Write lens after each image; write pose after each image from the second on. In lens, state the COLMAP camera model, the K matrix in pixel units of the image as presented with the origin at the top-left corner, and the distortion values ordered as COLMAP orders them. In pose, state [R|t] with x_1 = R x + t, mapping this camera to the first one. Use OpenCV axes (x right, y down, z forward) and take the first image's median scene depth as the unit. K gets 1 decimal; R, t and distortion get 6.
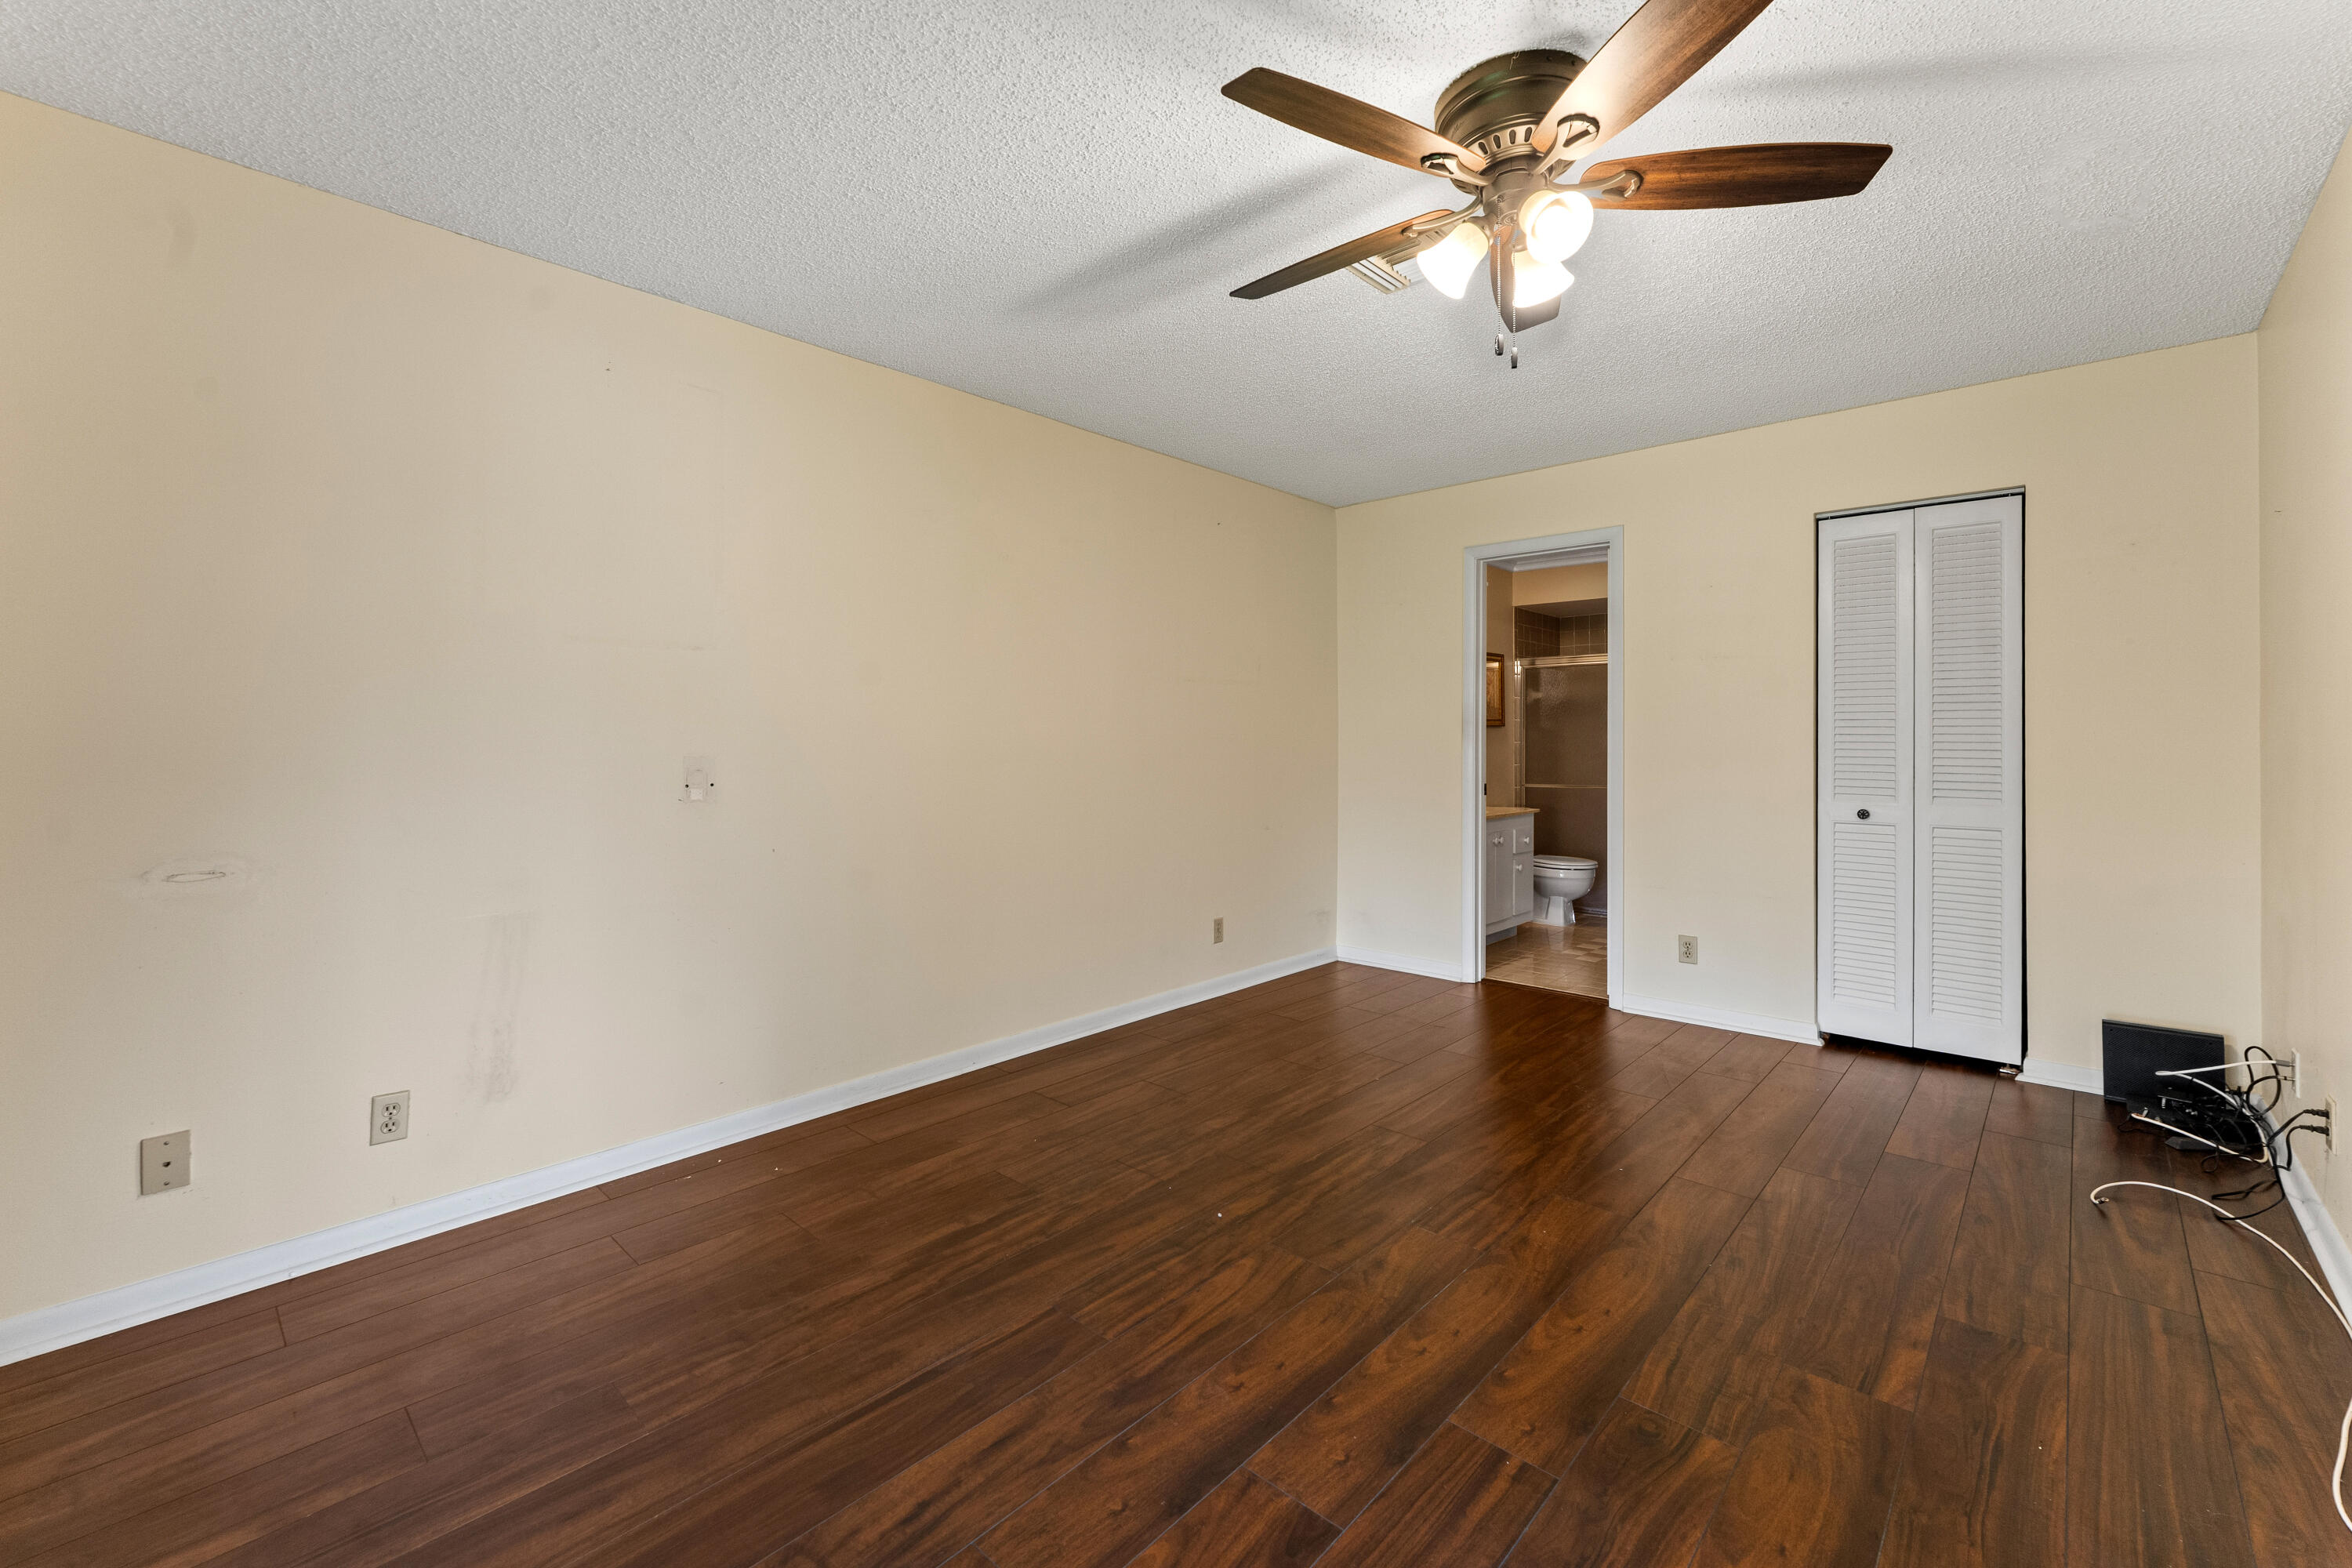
lens RADIAL K [[968.0, 0, 1182.8], [0, 968.0, 706.2], [0, 0, 1]] dist [-0.002433, -0.000296]
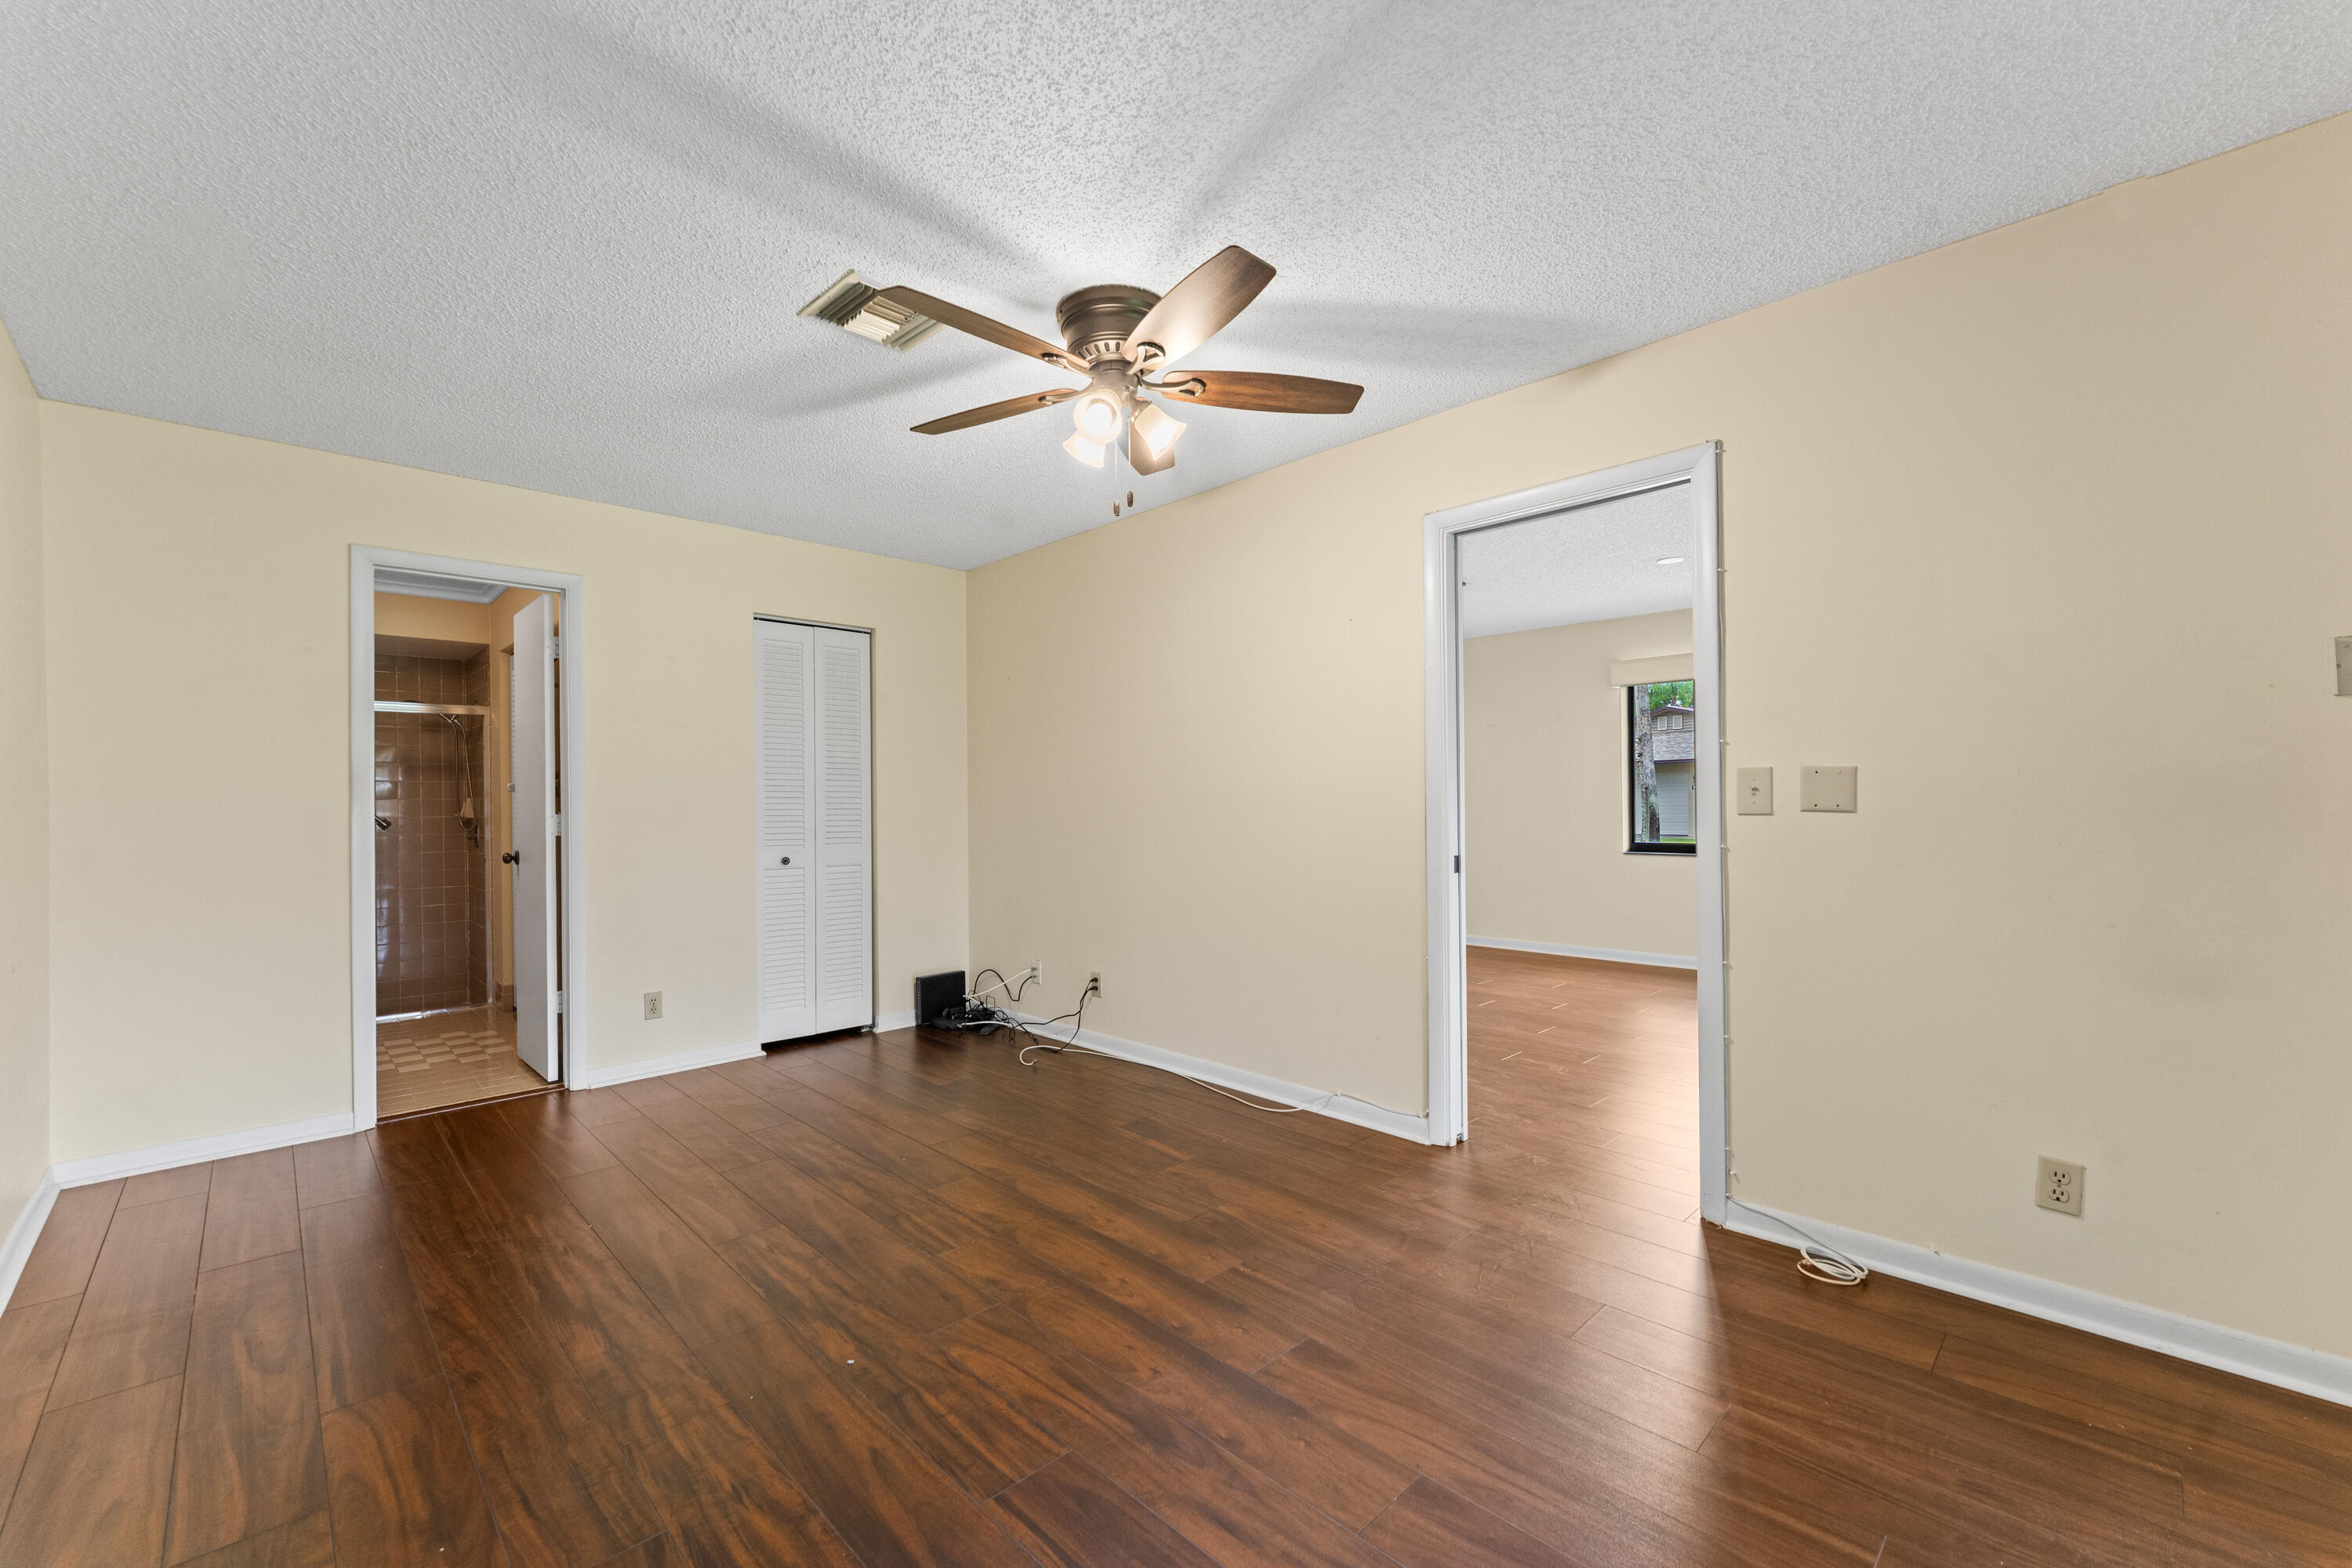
lens RADIAL K [[941.8, 0, 1147.4], [0, 941.8, 776.7], [0, 0, 1]] dist [-0.002653, -0.000051]
pose [[0.070792, 0.029455, 0.997056, -0.826072], [-0.027973, 0.999229, -0.027533, 0.037750], [-0.997099, -0.025941, 0.071561, 0.748286]]
